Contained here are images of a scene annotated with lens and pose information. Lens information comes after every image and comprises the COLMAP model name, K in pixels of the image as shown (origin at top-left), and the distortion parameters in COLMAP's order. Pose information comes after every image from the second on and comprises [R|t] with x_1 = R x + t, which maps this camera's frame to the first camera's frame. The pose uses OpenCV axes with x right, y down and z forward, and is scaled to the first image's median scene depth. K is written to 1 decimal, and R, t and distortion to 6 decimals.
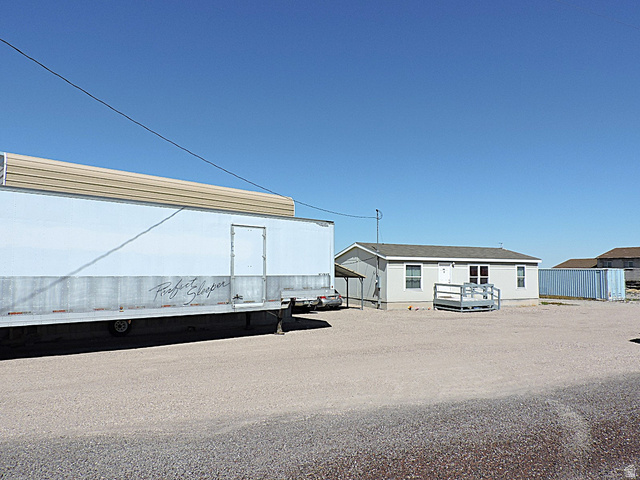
lens RADIAL K [[454.9, 0, 316.6], [0, 454.9, 239.9], [0, 0, 1]] dist [-0.020706, 0.001858]
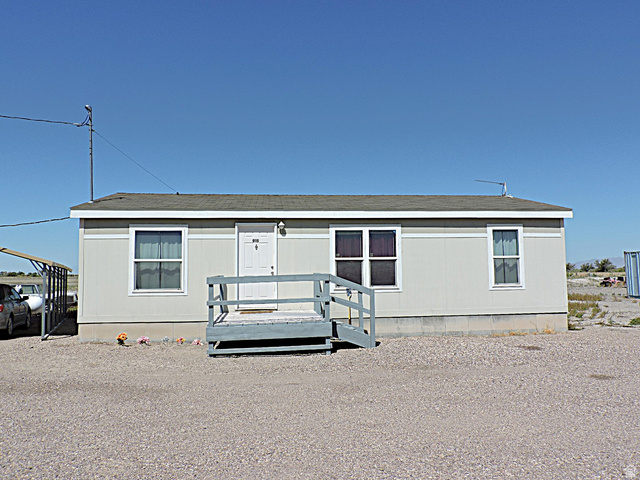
lens RADIAL K [[519.4, 0, 321.5], [0, 519.4, 237.4], [0, 0, 1]] dist [-0.025105, -0.007361]
pose [[0.955621, -0.038913, -0.292017, 0.472433], [0.039300, 0.999217, -0.004544, 0.067224], [0.291965, -0.007133, 0.956402, 0.589971]]
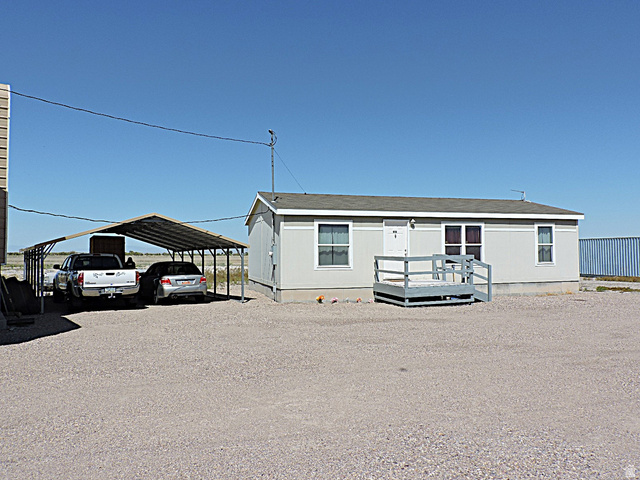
lens RADIAL K [[519.4, 0, 321.8], [0, 519.4, 238.6], [0, 0, 1]] dist [-0.025105, -0.007361]
pose [[0.993831, -0.017267, -0.109553, 0.262980], [0.021766, 0.998962, 0.040008, 0.045886], [0.108749, -0.042145, 0.993175, 0.342377]]
